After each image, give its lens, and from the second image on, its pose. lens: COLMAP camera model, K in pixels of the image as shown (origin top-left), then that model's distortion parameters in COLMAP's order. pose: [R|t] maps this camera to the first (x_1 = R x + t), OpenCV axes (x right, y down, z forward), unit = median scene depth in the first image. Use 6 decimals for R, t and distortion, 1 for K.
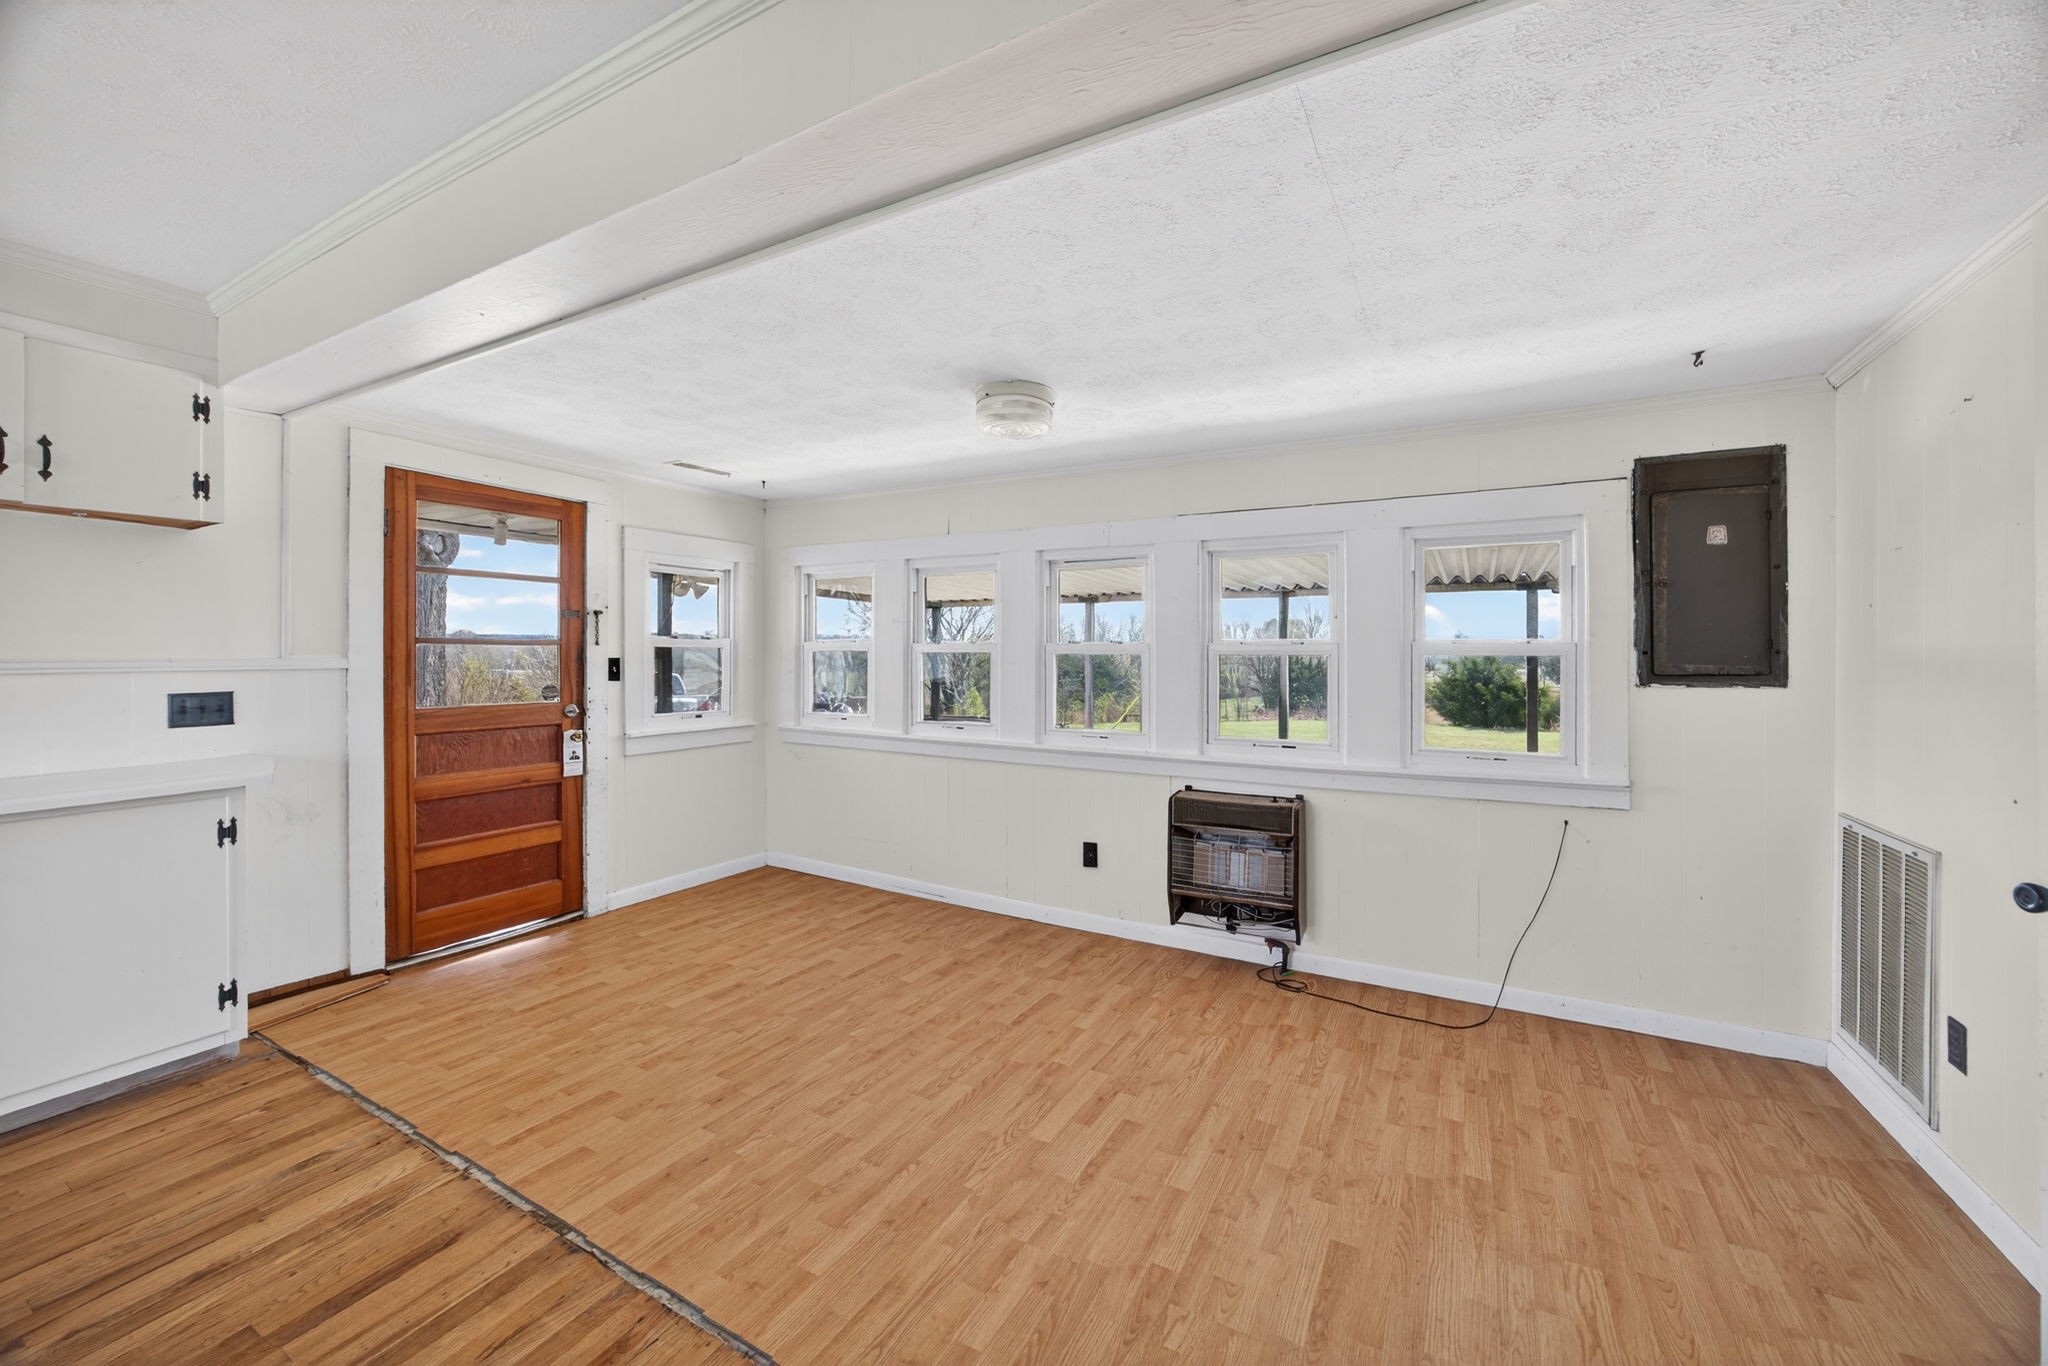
lens RADIAL K [[793.7, 0, 1034.2], [0, 793.7, 661.0], [0, 0, 1]] dist [-0.012861, 0.000488]
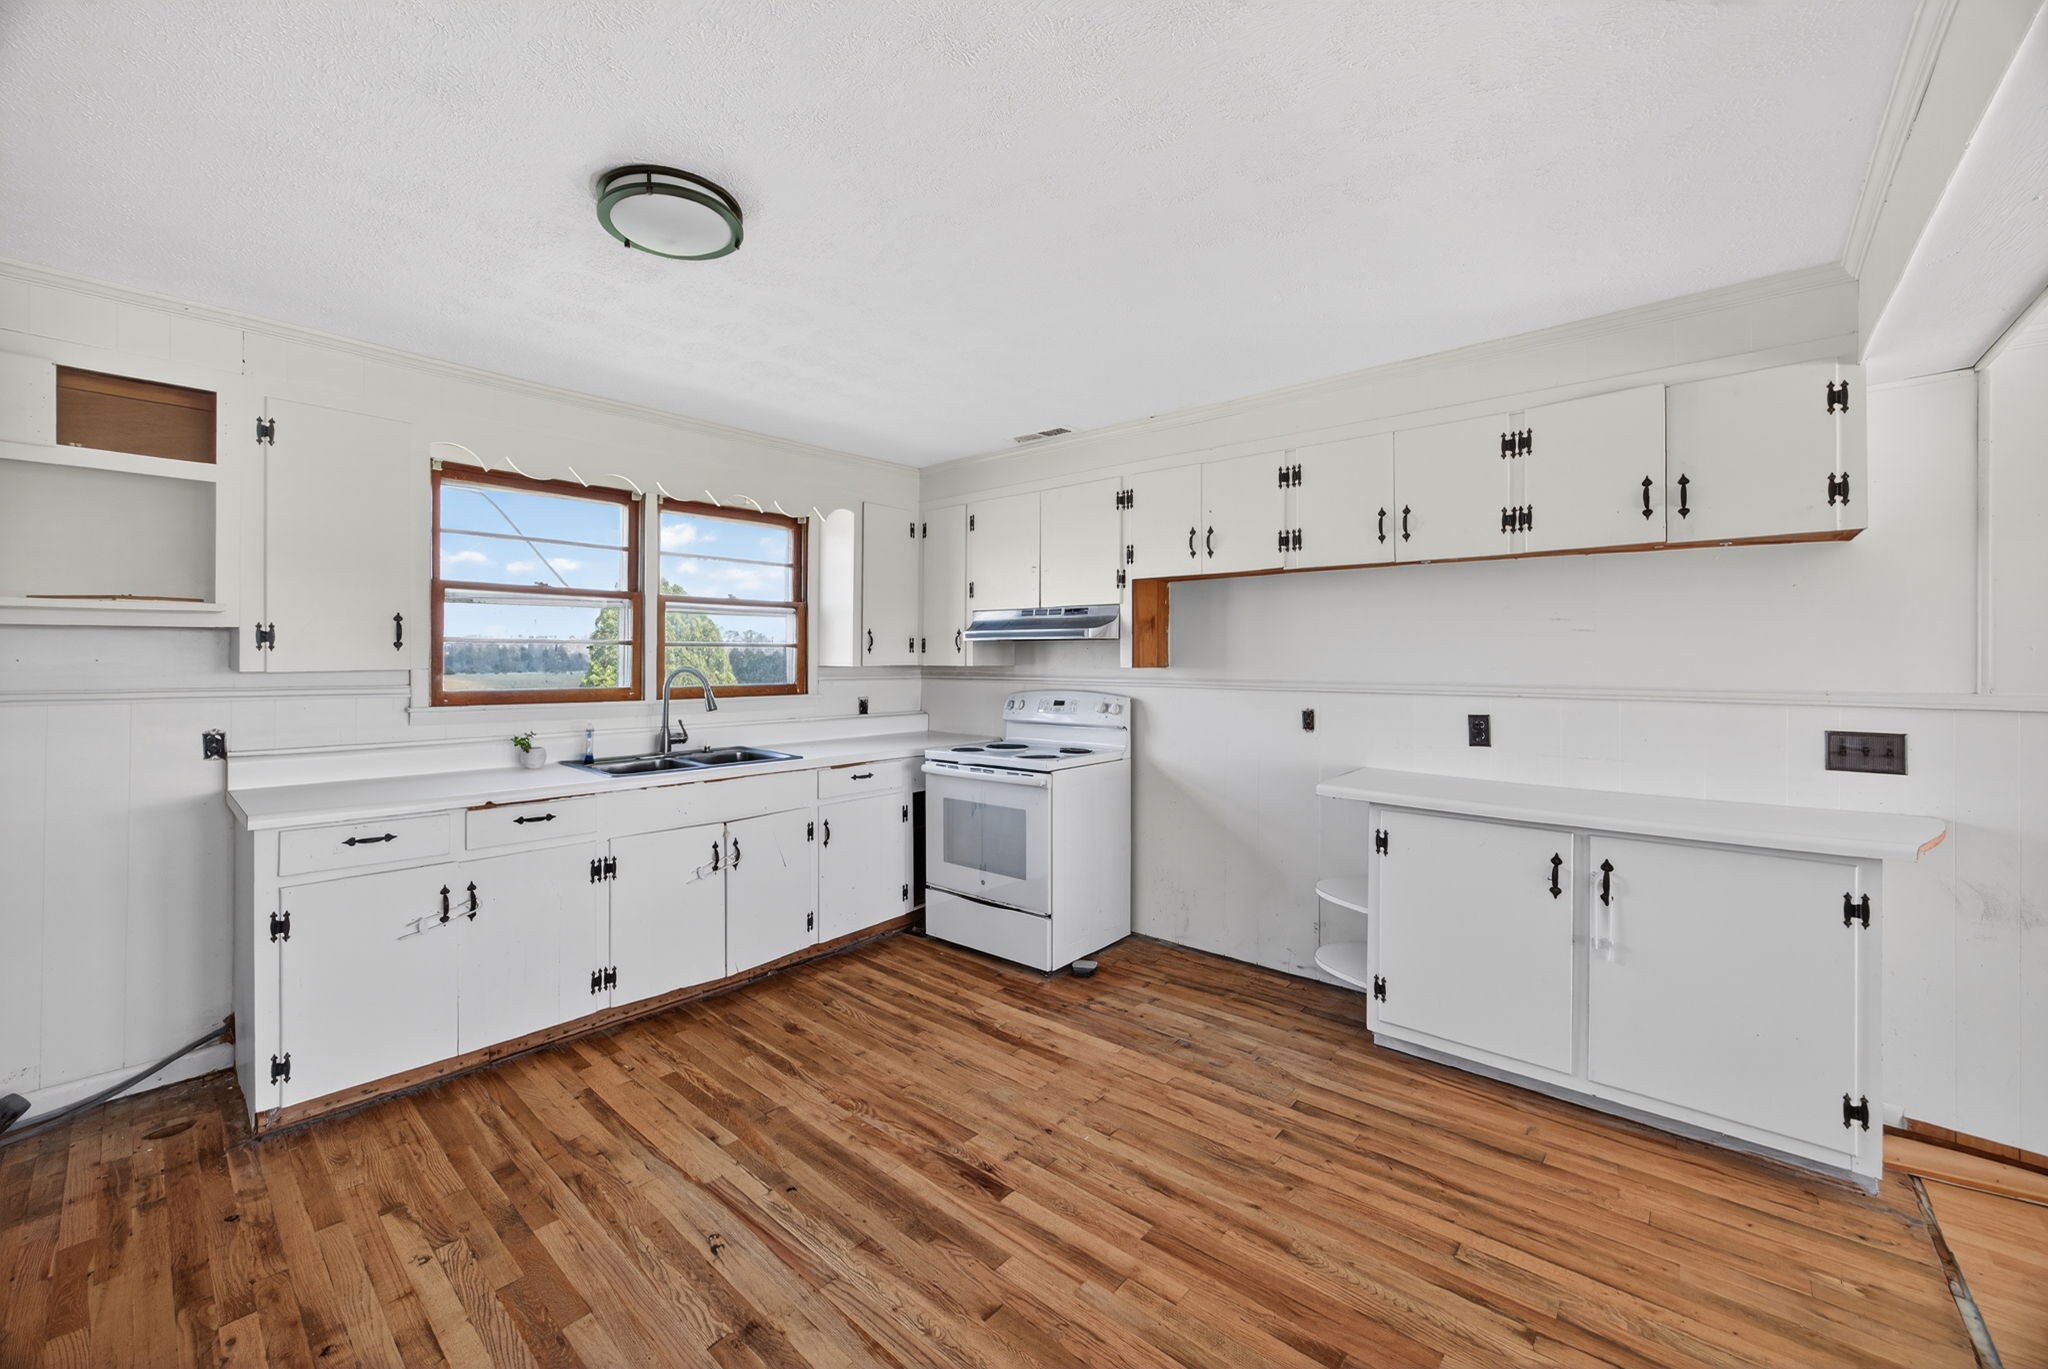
lens RADIAL K [[793.1, 0, 1028.4], [0, 793.1, 655.8], [0, 0, 1]] dist [-0.000590, 0.000183]
pose [[-0.201203, -0.002793, -0.979546, -0.055973], [-0.009822, 0.999951, -0.000834, -0.035459], [0.979500, 0.009453, -0.201221, 0.323701]]
